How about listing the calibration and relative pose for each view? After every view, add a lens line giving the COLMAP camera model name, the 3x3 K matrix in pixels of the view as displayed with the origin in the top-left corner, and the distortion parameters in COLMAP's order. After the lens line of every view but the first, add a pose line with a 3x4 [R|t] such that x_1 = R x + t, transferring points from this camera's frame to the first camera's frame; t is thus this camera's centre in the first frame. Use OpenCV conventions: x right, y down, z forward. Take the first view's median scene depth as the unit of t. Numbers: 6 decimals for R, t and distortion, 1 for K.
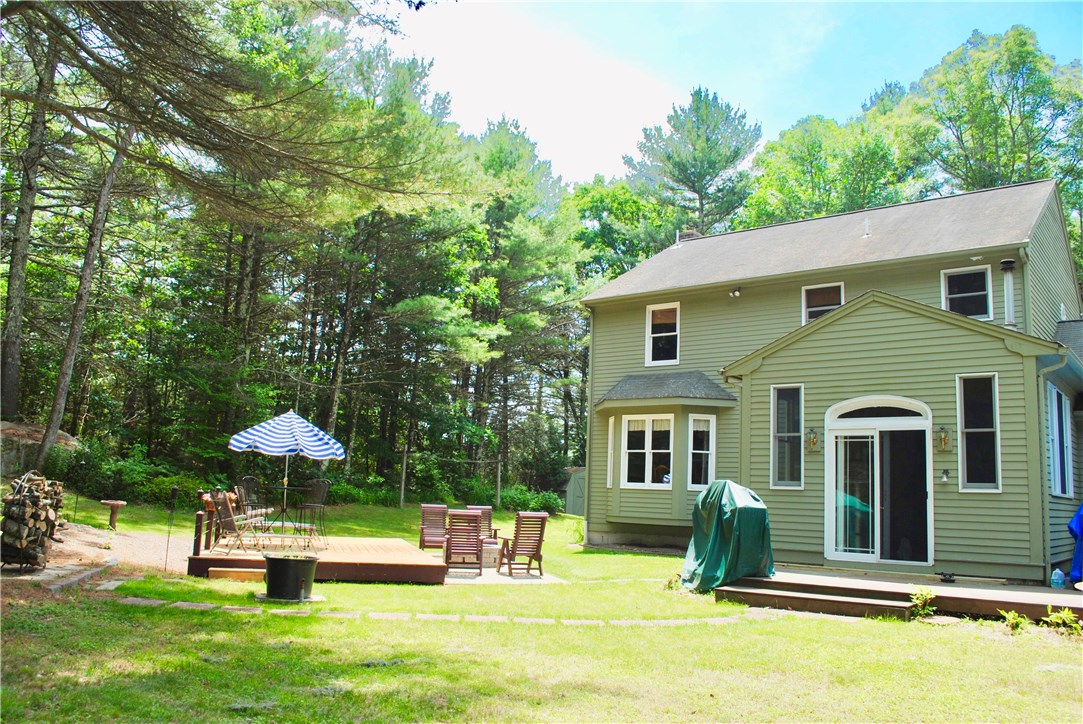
lens RADIAL K [[858.0, 0, 537.8], [0, 858.0, 364.6], [0, 0, 1]] dist [-0.065163, -0.011202]
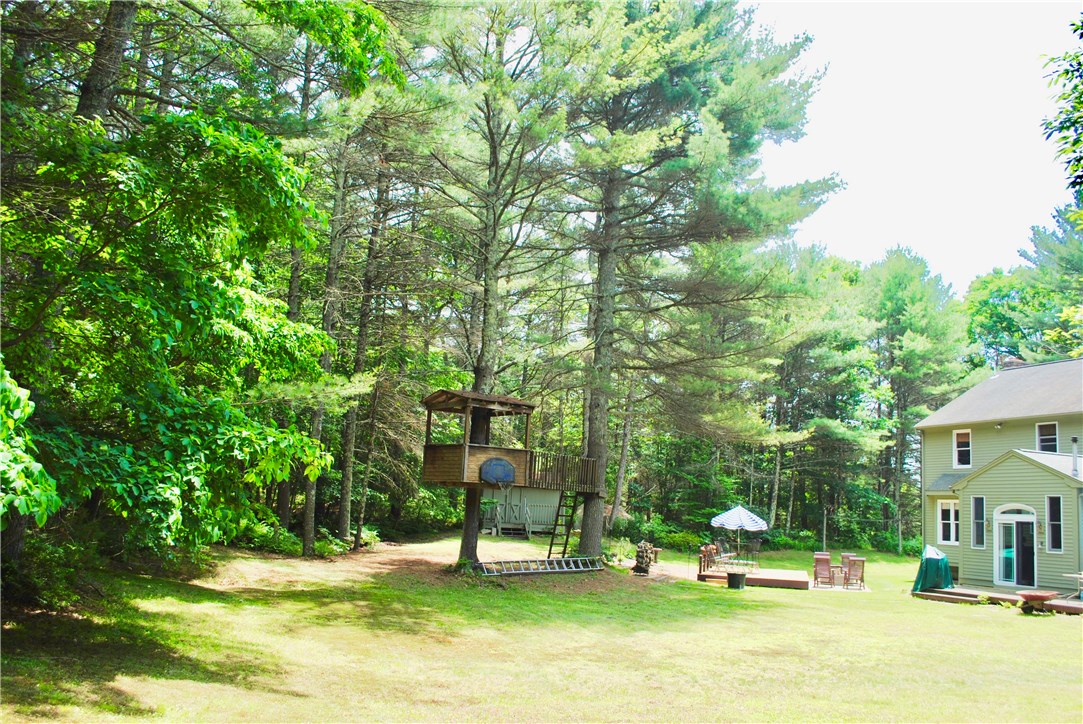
lens RADIAL K [[916.0, 0, 542.6], [0, 916.0, 365.6], [0, 0, 1]] dist [-0.059378, 0.011906]
pose [[0.865226, -0.075830, -0.495614, 0.362421], [0.059817, 0.997049, -0.048124, -0.178828], [0.497801, 0.011992, 0.867209, -0.997175]]
